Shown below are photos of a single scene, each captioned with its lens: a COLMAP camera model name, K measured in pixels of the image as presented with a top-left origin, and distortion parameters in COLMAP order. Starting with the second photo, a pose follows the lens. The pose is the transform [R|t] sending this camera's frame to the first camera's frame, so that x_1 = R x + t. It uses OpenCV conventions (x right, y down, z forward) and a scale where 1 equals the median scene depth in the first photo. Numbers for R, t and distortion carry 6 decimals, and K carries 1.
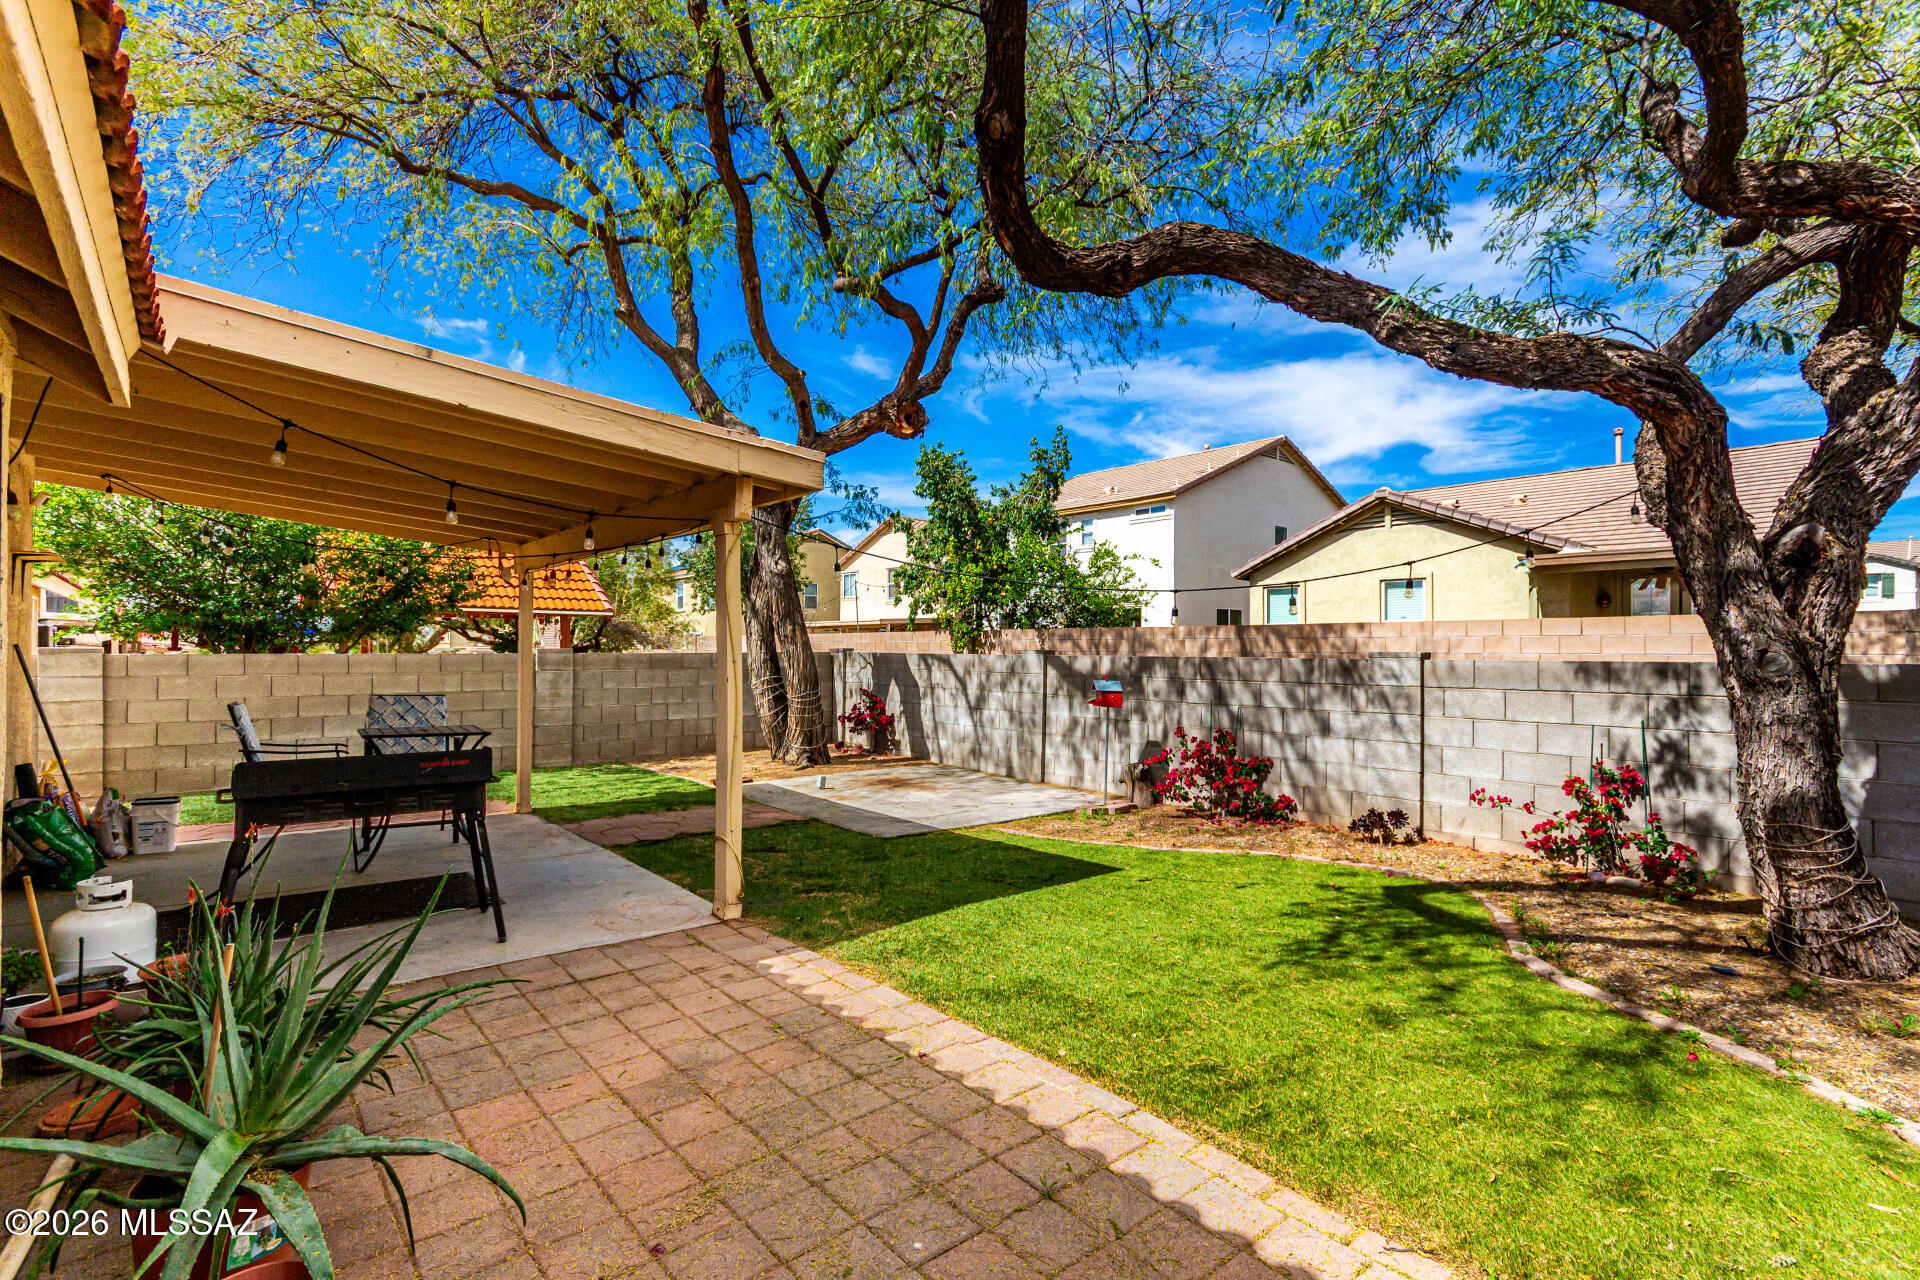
lens RADIAL K [[880.2, 0, 968.2], [0, 880.2, 638.0], [0, 0, 1]] dist [0.001463, 0.000222]
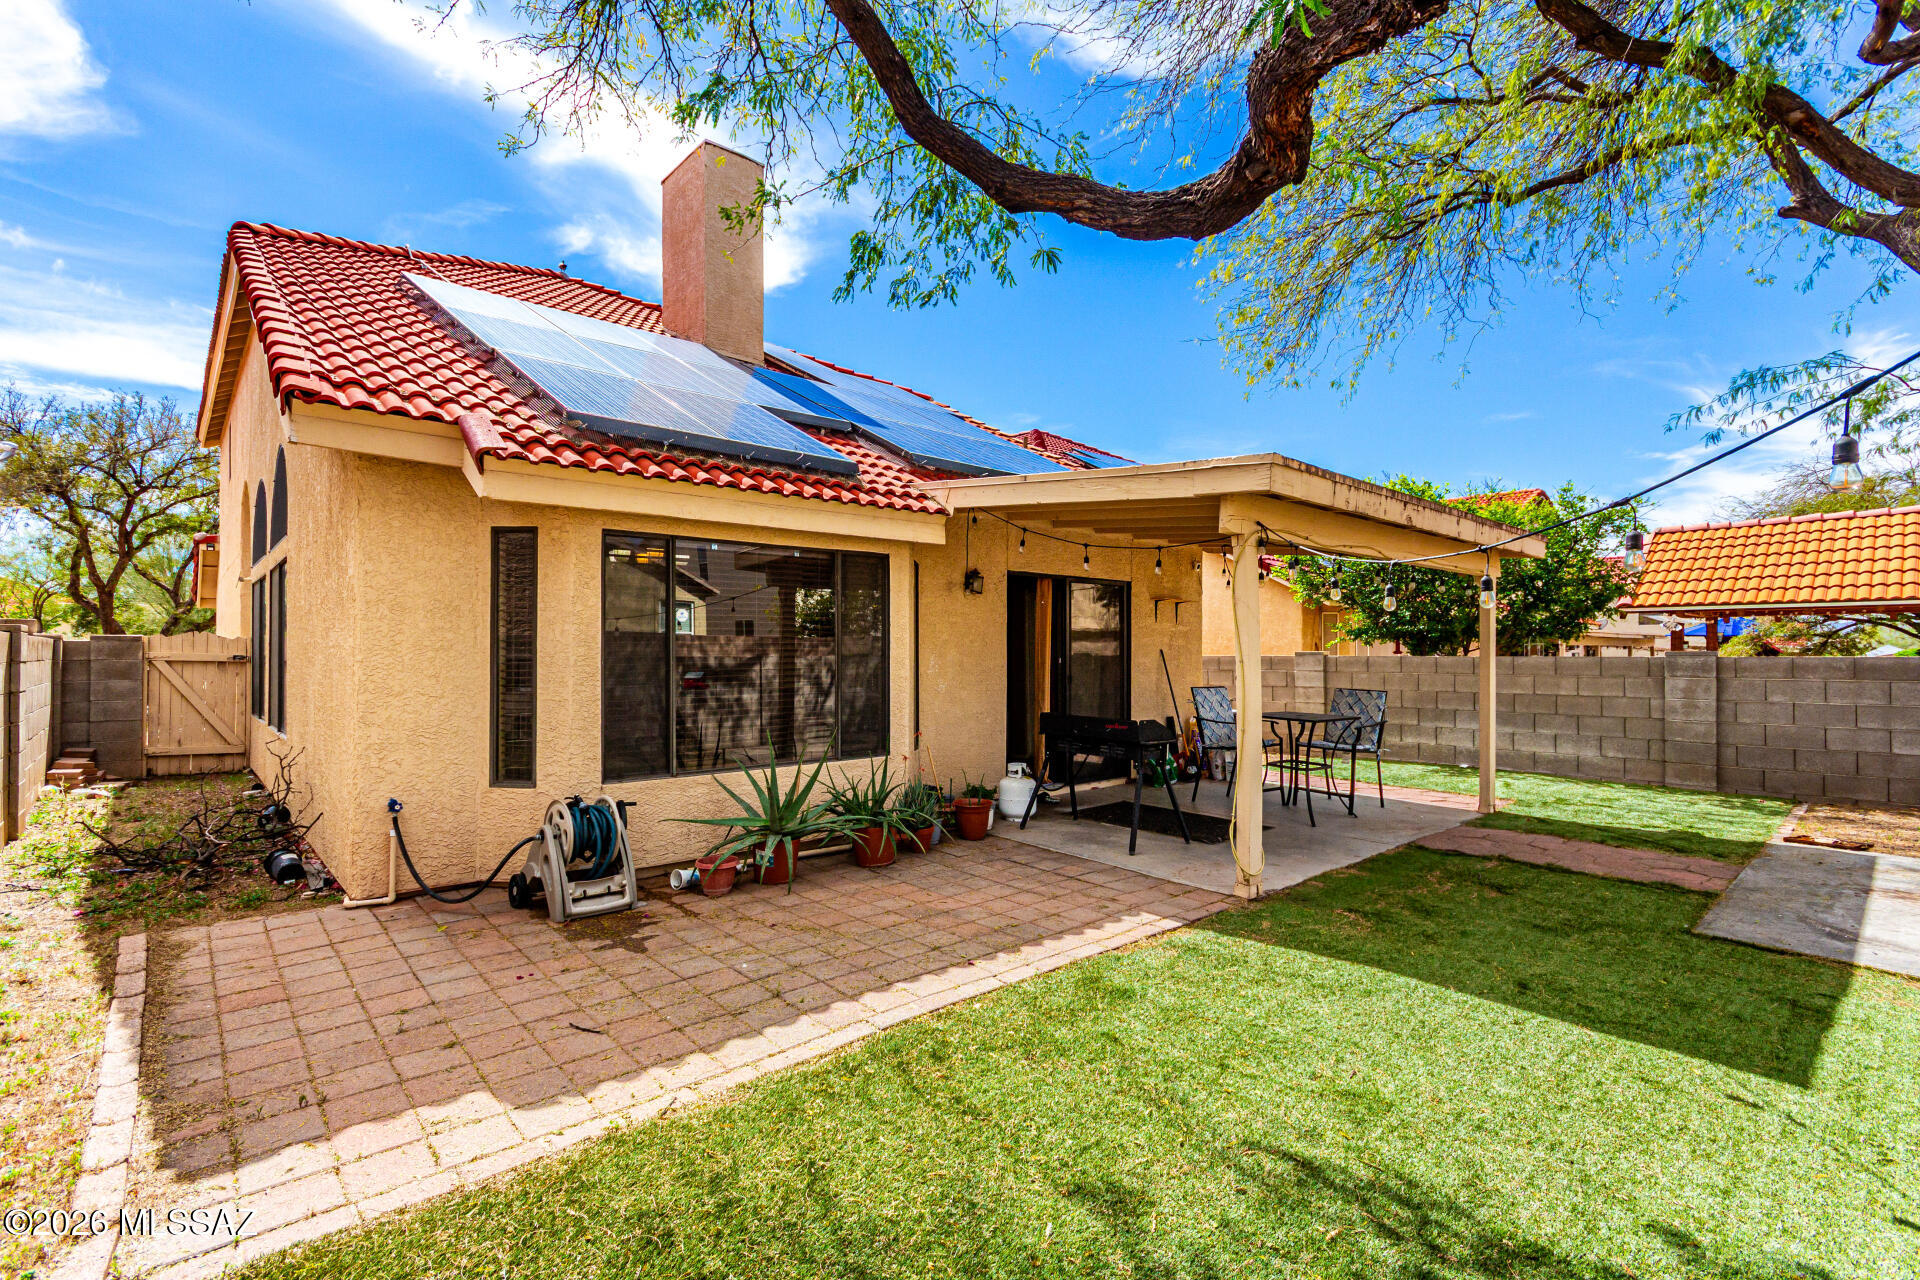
lens RADIAL K [[880.2, 0, 967.7], [0, 880.2, 648.4], [0, 0, 1]] dist [0.001463, 0.000222]
pose [[0.024223, -0.008284, -0.999672, 0.994720], [0.015703, 0.999845, -0.007905, 0.016512], [0.999583, -0.015507, 0.024349, 0.774317]]
